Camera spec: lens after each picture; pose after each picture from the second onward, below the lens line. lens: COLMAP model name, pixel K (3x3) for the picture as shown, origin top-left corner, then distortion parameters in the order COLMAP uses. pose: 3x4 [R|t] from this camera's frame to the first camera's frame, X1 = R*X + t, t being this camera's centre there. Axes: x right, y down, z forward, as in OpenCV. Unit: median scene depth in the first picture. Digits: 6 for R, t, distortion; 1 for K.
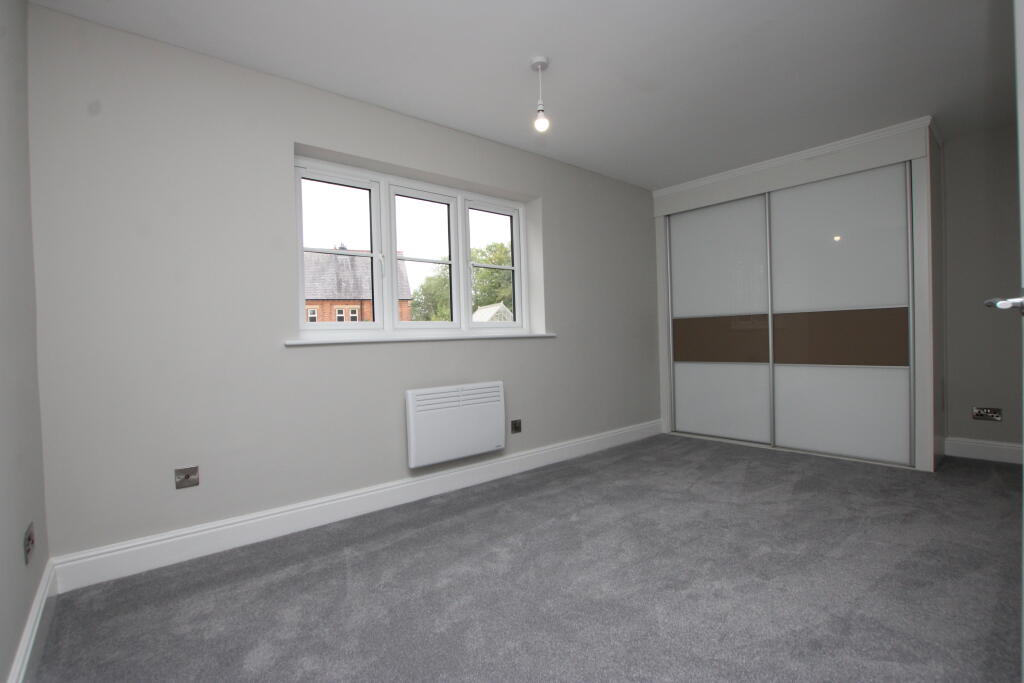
lens RADIAL K [[470.1, 0, 506.6], [0, 470.1, 342.9], [0, 0, 1]] dist [-0.032246, 0.001795]
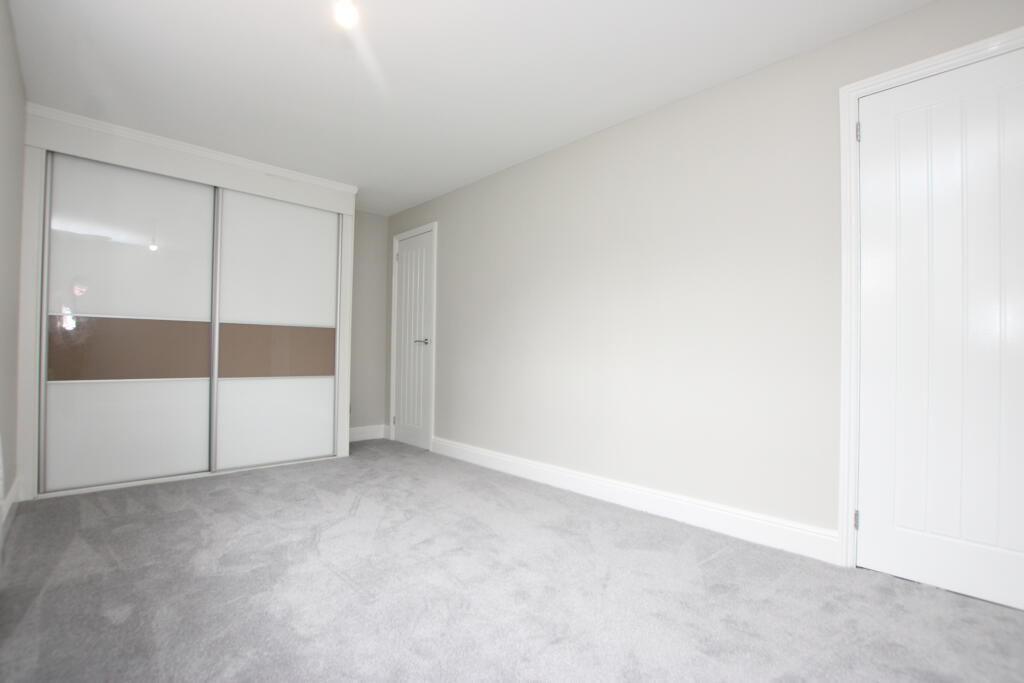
lens RADIAL K [[470.1, 0, 506.6], [0, 470.1, 342.9], [0, 0, 1]] dist [-0.032246, 0.001795]
pose [[-0.048261, 0.054657, 0.997338, -0.436452], [0.003431, 0.998505, -0.054555, 0.035270], [-0.998829, 0.000789, -0.048376, 0.618723]]
